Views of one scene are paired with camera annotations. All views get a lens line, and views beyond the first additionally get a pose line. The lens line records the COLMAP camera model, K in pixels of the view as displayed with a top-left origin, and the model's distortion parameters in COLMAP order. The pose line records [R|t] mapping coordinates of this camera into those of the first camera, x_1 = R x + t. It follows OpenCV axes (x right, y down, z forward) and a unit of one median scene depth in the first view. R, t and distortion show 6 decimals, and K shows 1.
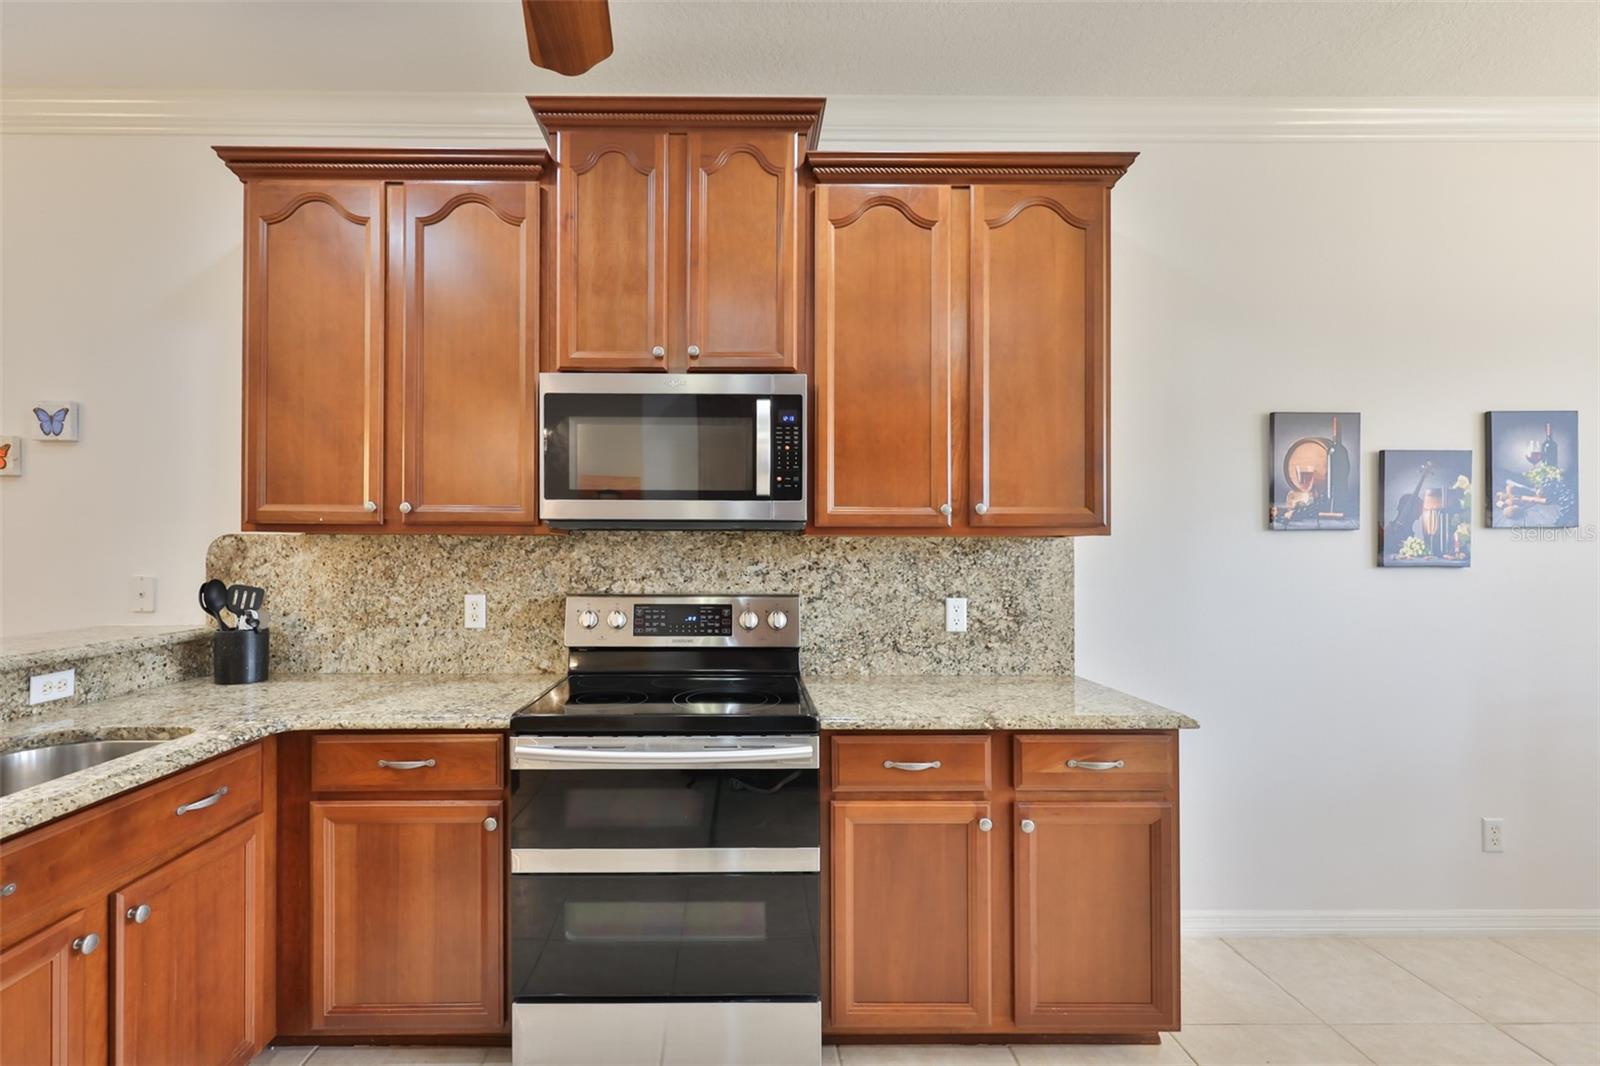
lens RADIAL K [[704.4, 0, 762.2], [0, 704.4, 548.9], [0, 0, 1]] dist [0.000099, -0.000165]
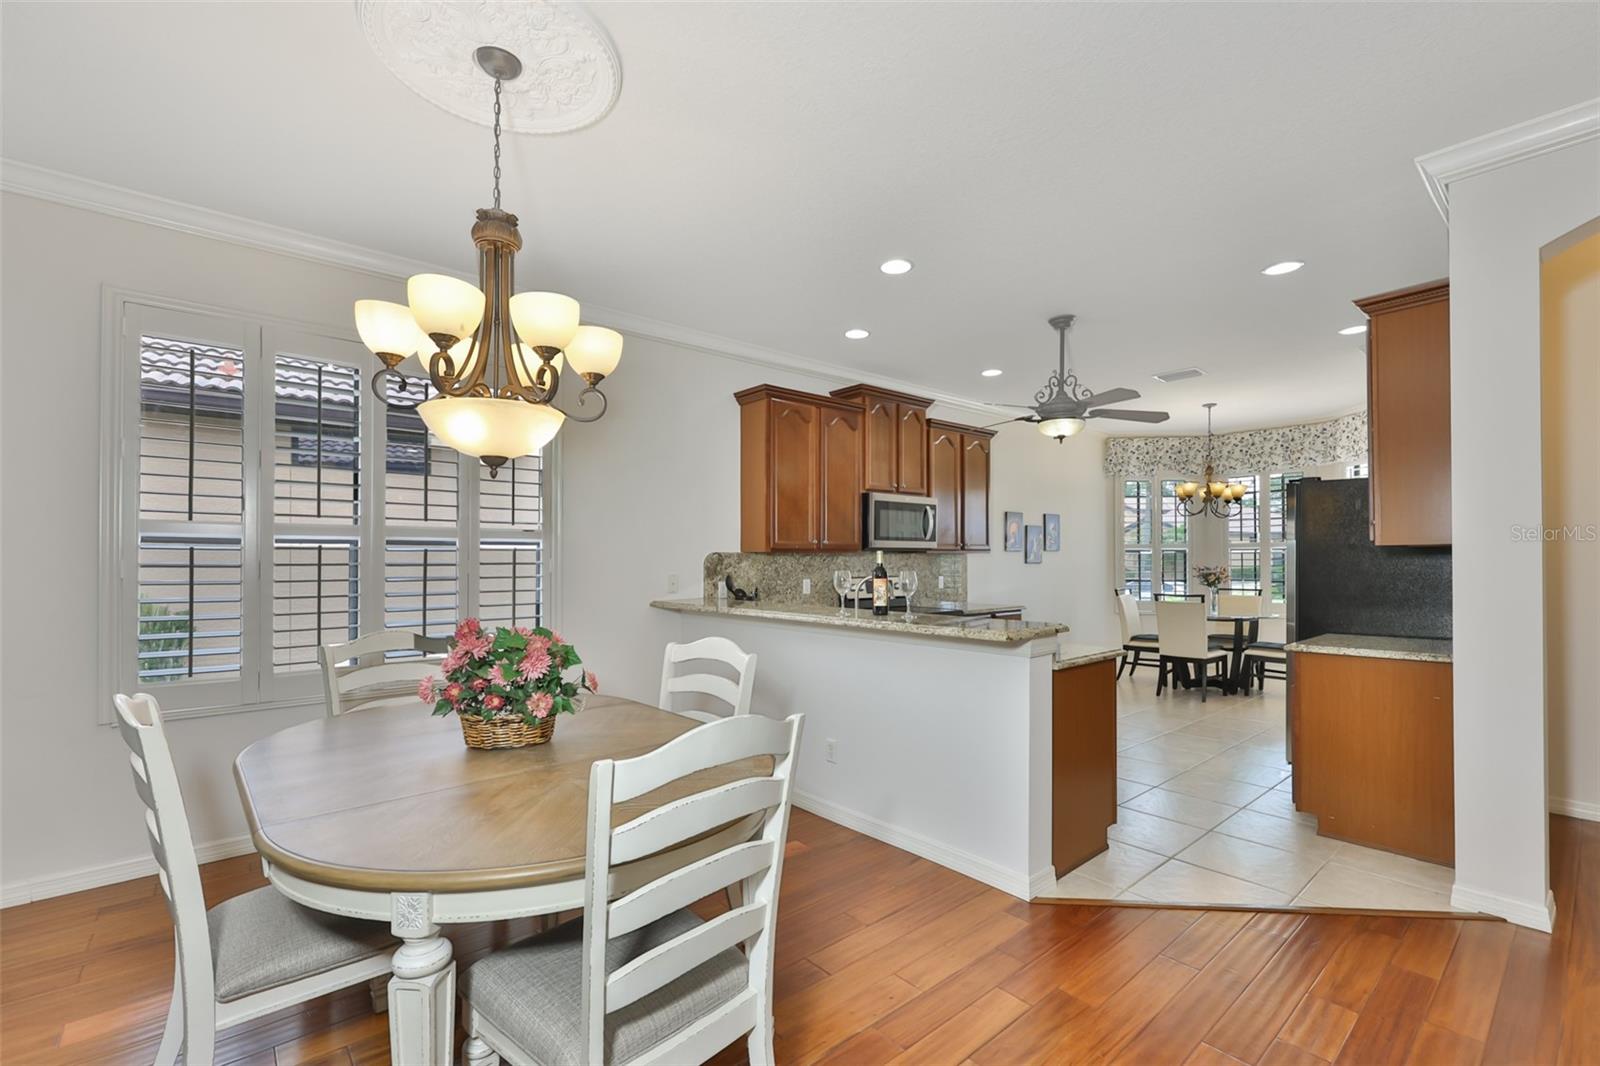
lens RADIAL K [[709.6, 0, 799.6], [0, 709.6, 551.8], [0, 0, 1]] dist [0.002360, 0.000459]
pose [[0.757772, 0.001409, 0.652518, -1.905483], [0.003300, 0.999977, -0.005992, -0.009458], [-0.652511, 0.006694, 0.757750, -0.705344]]
